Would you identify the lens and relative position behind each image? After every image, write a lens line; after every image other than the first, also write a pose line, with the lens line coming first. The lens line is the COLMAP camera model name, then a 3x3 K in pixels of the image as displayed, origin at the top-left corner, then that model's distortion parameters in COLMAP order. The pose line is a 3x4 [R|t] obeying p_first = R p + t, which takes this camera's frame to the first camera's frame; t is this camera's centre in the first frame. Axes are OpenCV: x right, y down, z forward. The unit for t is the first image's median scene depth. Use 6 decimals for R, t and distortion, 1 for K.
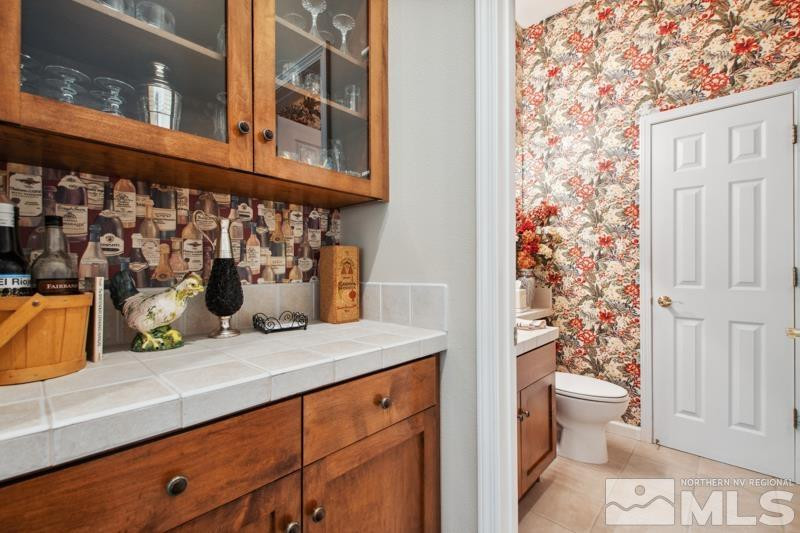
lens RADIAL K [[347.3, 0, 400.6], [0, 347.3, 267.8], [0, 0, 1]] dist [0.002355, -0.000229]
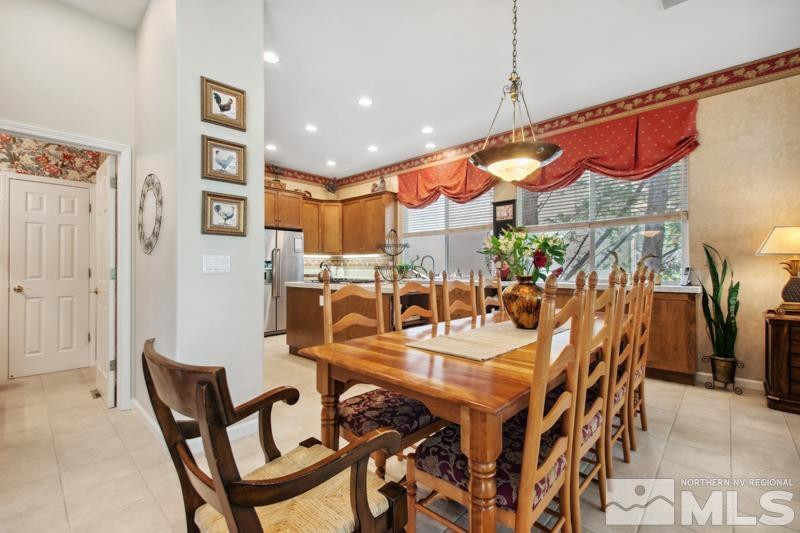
lens RADIAL K [[347.3, 0, 403.4], [0, 347.3, 266.3], [0, 0, 1]] dist [0.002355, -0.000229]
pose [[-0.001189, 0.003575, 0.999993, -0.918422], [-0.005614, 0.999978, -0.003581, -0.015545], [-0.999984, -0.005618, -0.001169, -0.844609]]
